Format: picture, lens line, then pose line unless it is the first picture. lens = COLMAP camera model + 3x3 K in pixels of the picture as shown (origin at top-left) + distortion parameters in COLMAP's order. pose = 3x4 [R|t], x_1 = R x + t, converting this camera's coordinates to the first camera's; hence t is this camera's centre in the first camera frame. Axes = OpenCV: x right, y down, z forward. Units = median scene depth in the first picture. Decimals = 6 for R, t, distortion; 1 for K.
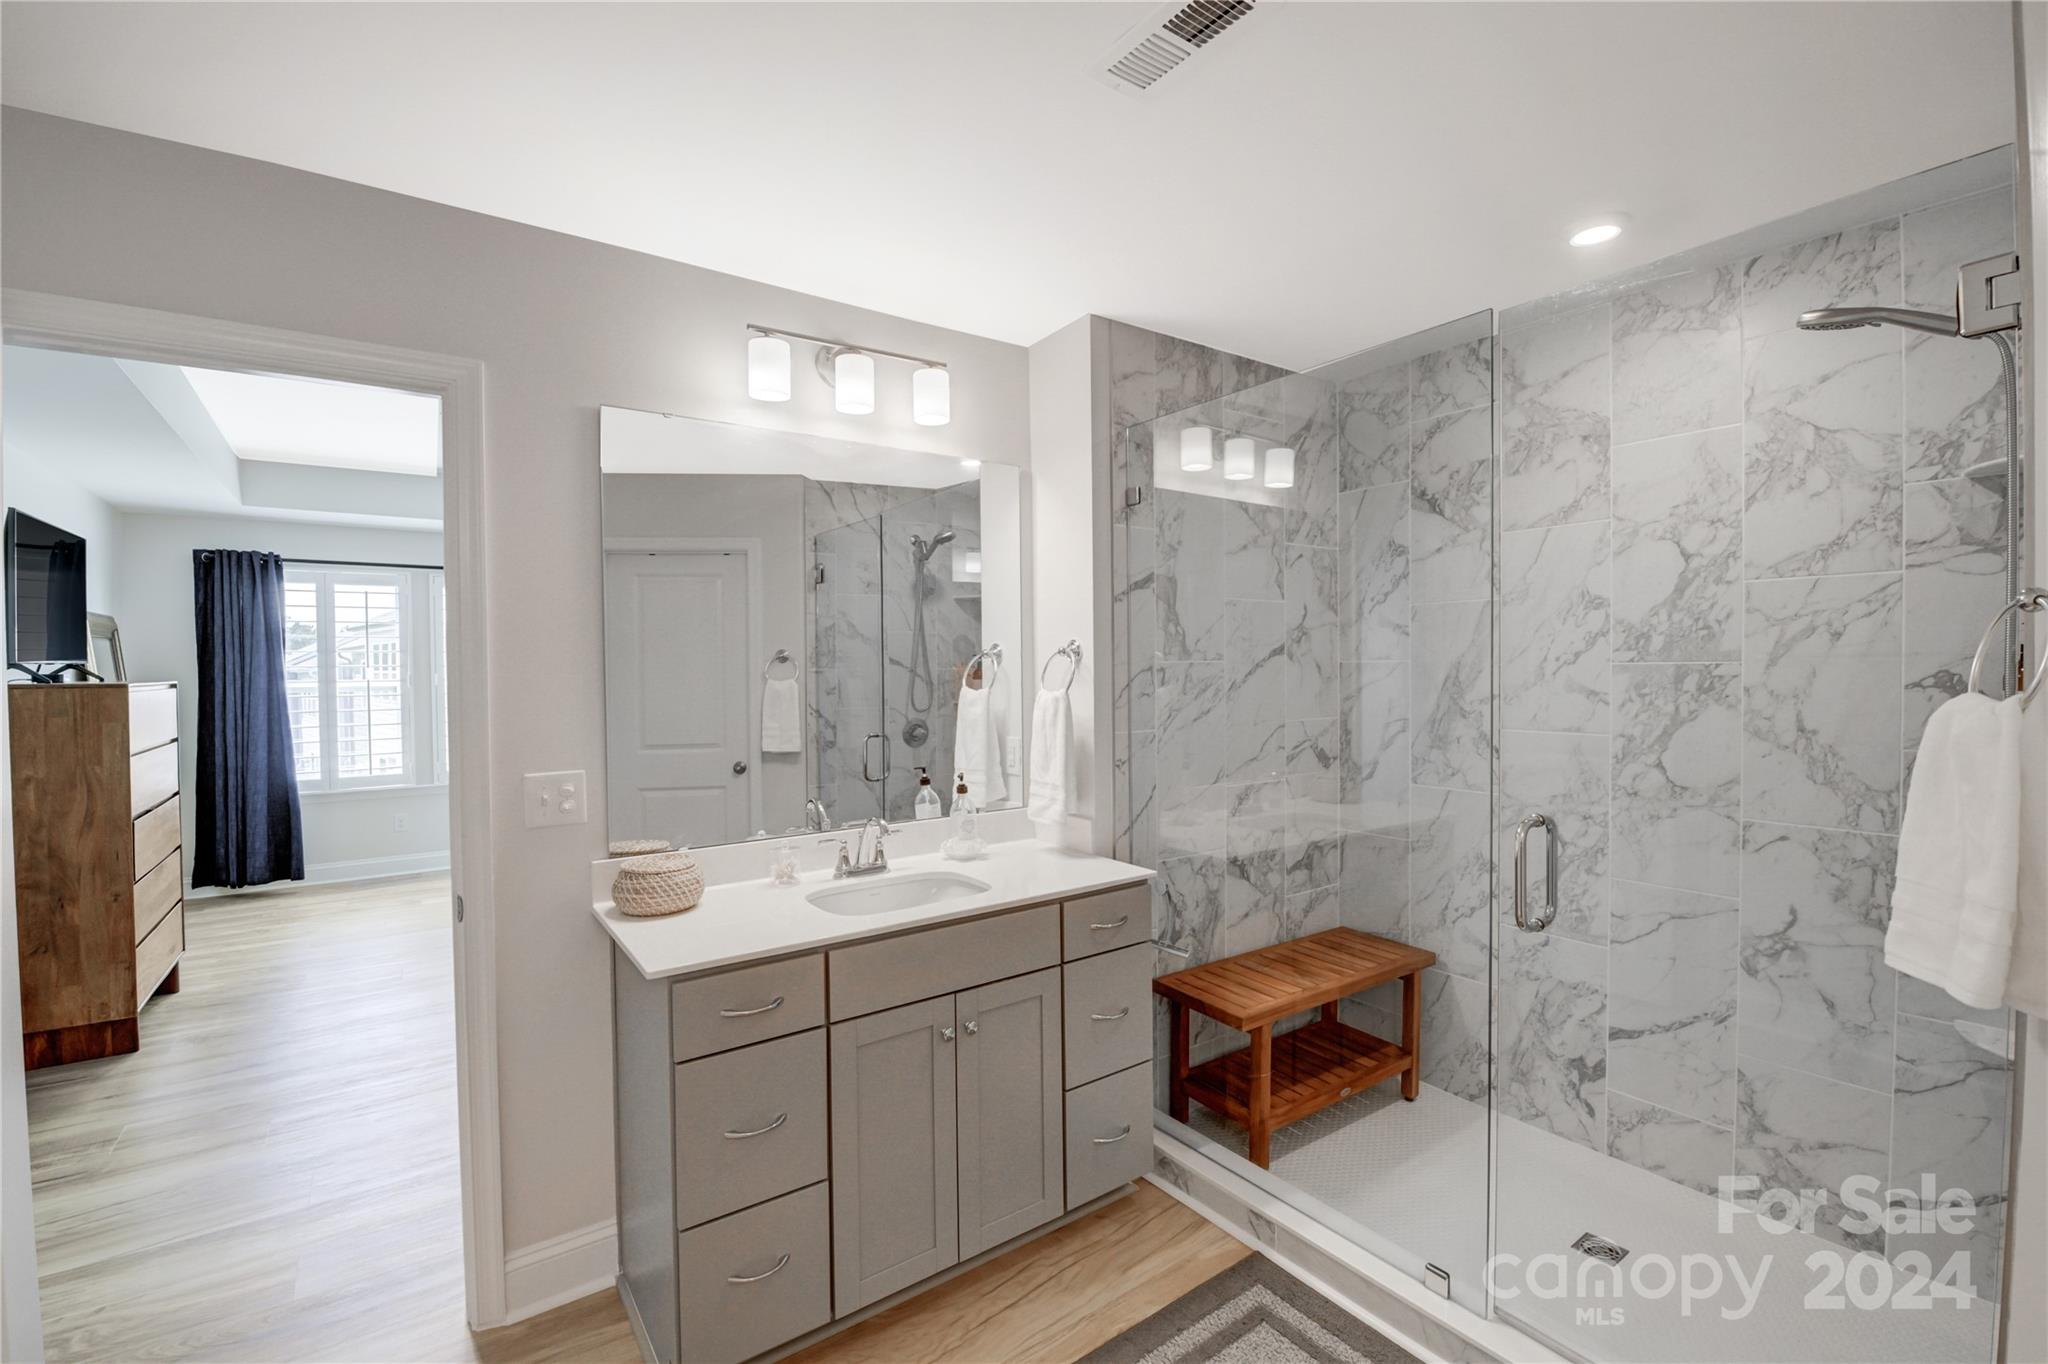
lens RADIAL K [[876.8, 0, 1024.6], [0, 876.8, 683.4], [0, 0, 1]] dist [-0.002515, -0.010709]
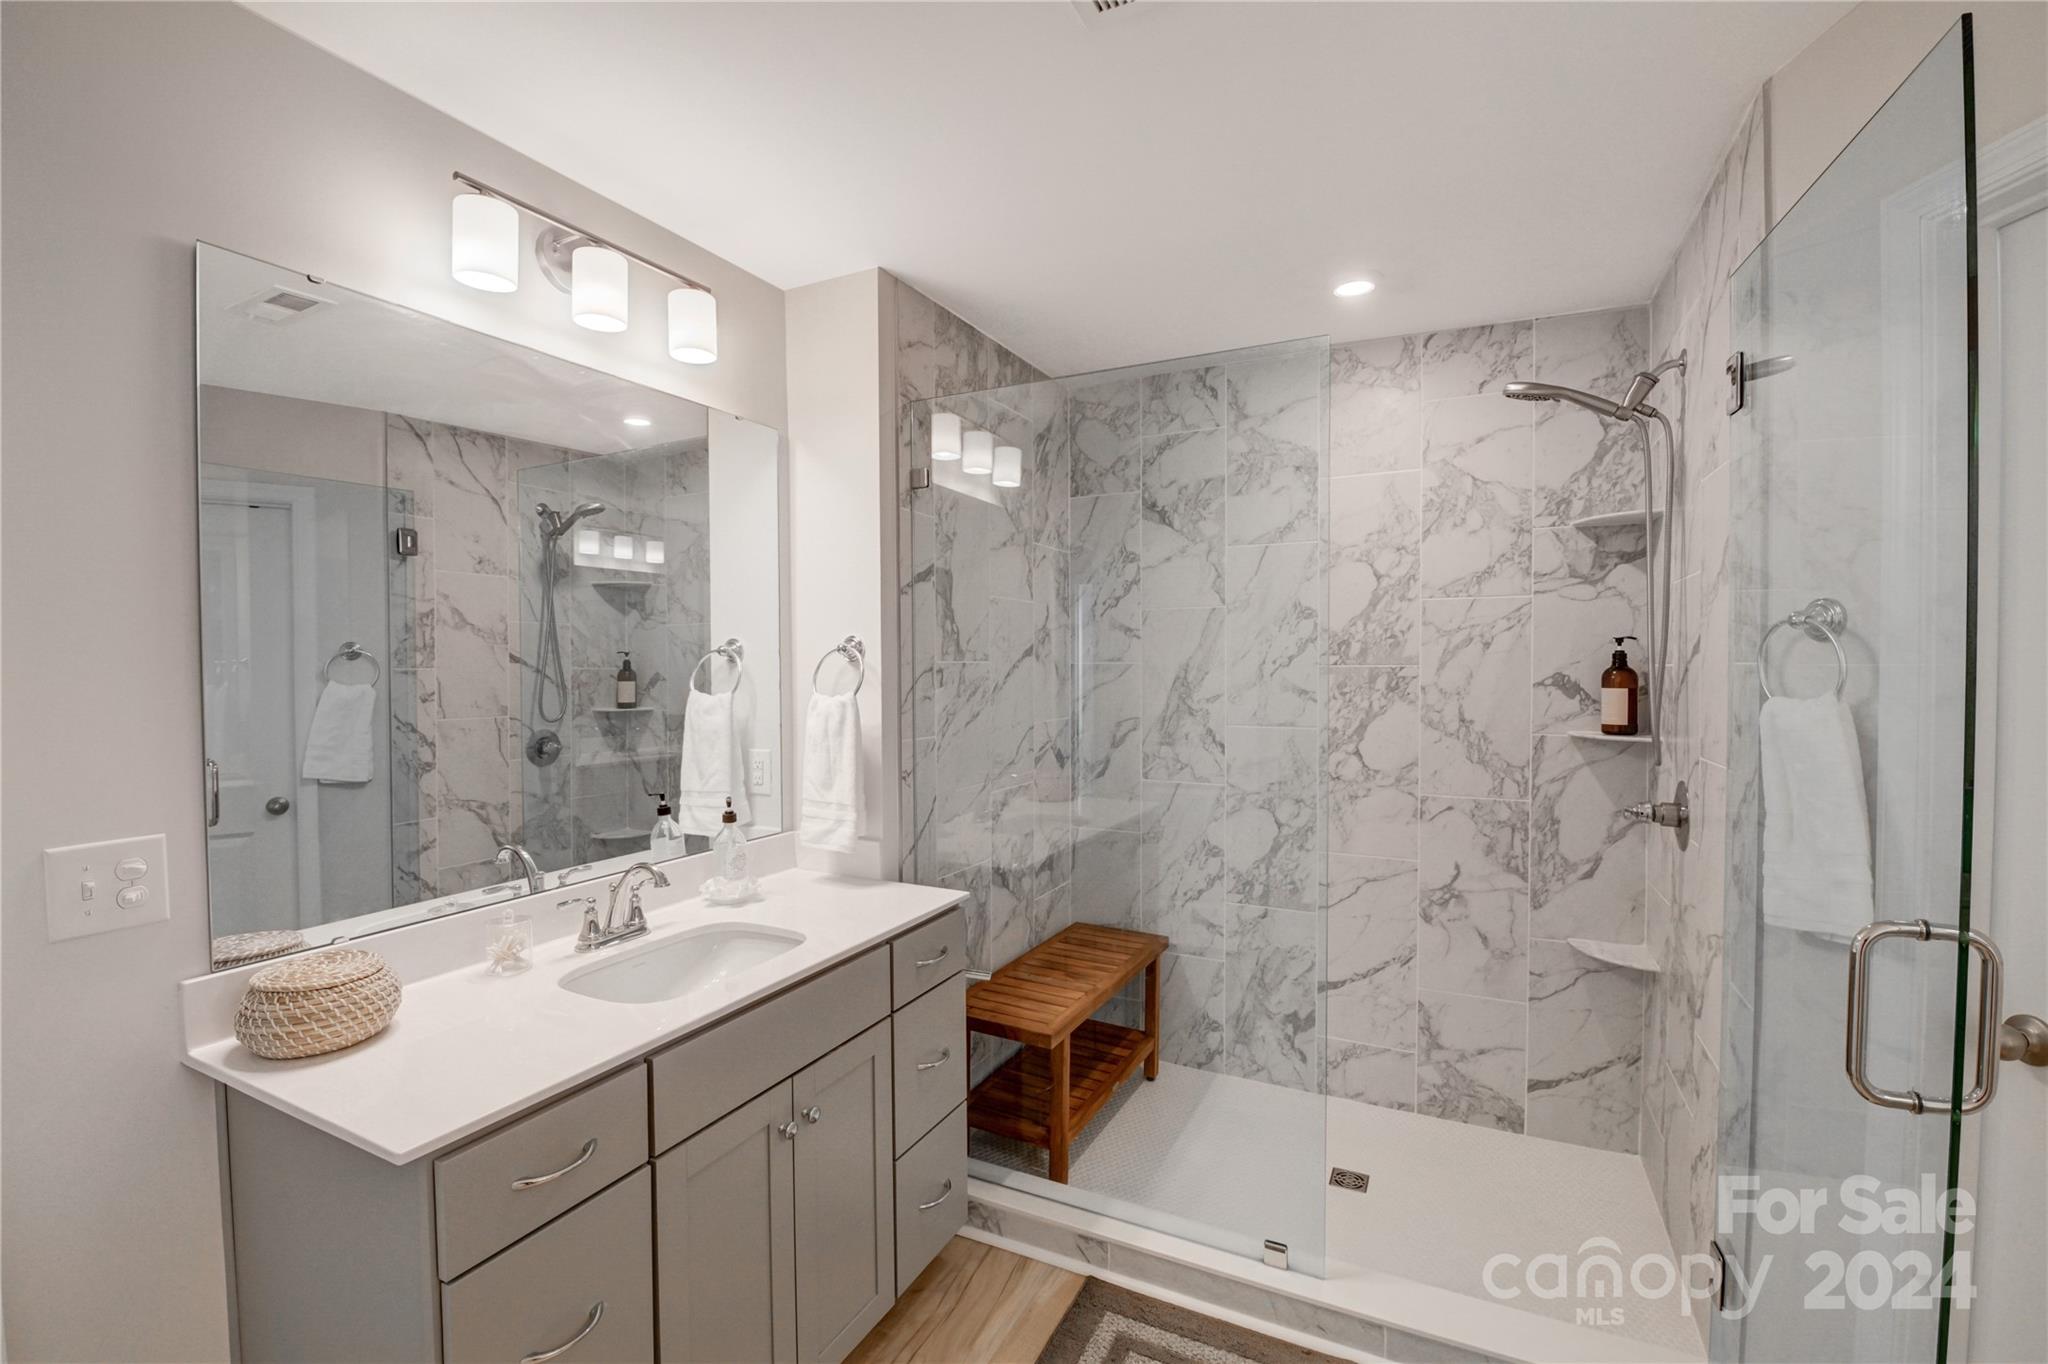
lens RADIAL K [[876.8, 0, 1024.6], [0, 876.8, 683.4], [0, 0, 1]] dist [-0.002515, -0.010709]
pose [[0.883279, -0.004177, 0.468830, -0.205853], [0.004552, 0.999990, 0.000333, -0.002147], [-0.468826, 0.001840, 0.883288, 0.153530]]
